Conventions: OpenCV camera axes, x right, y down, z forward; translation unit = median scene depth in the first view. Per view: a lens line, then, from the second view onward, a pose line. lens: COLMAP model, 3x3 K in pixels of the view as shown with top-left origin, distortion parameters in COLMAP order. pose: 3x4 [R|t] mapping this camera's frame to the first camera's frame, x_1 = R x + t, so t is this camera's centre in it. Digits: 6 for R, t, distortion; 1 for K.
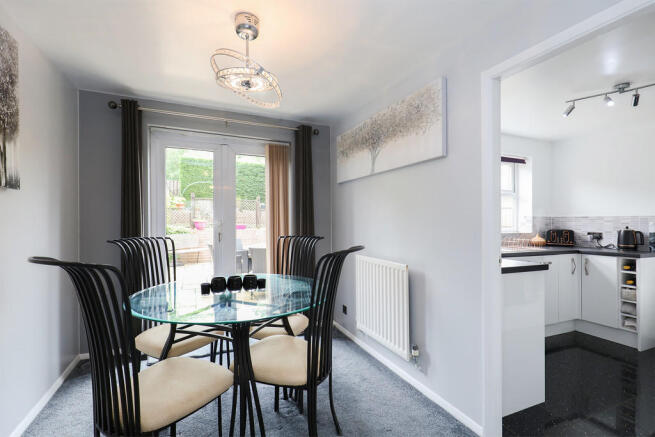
lens RADIAL K [[300.7, 0, 325.9], [0, 300.7, 221.5], [0, 0, 1]] dist [-0.005210, -0.001000]
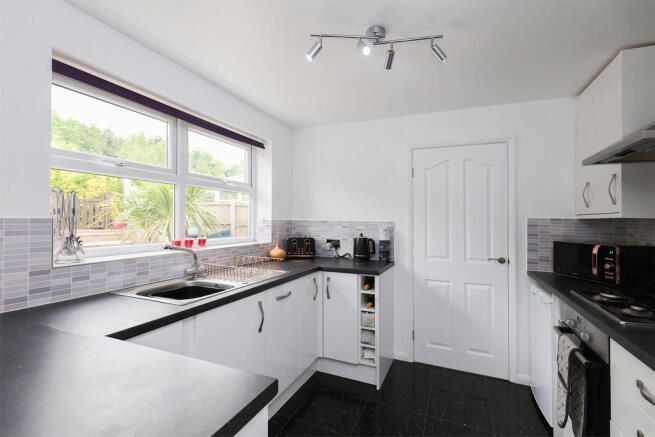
lens RADIAL K [[300.7, 0, 328.1], [0, 300.7, 218.5], [0, 0, 1]] dist [-0.005210, -0.001000]
pose [[0.729885, 0.004808, 0.683553, 0.318547], [-0.006469, 0.999979, -0.000125, -0.026065], [-0.683540, -0.004331, 0.729901, 0.407293]]
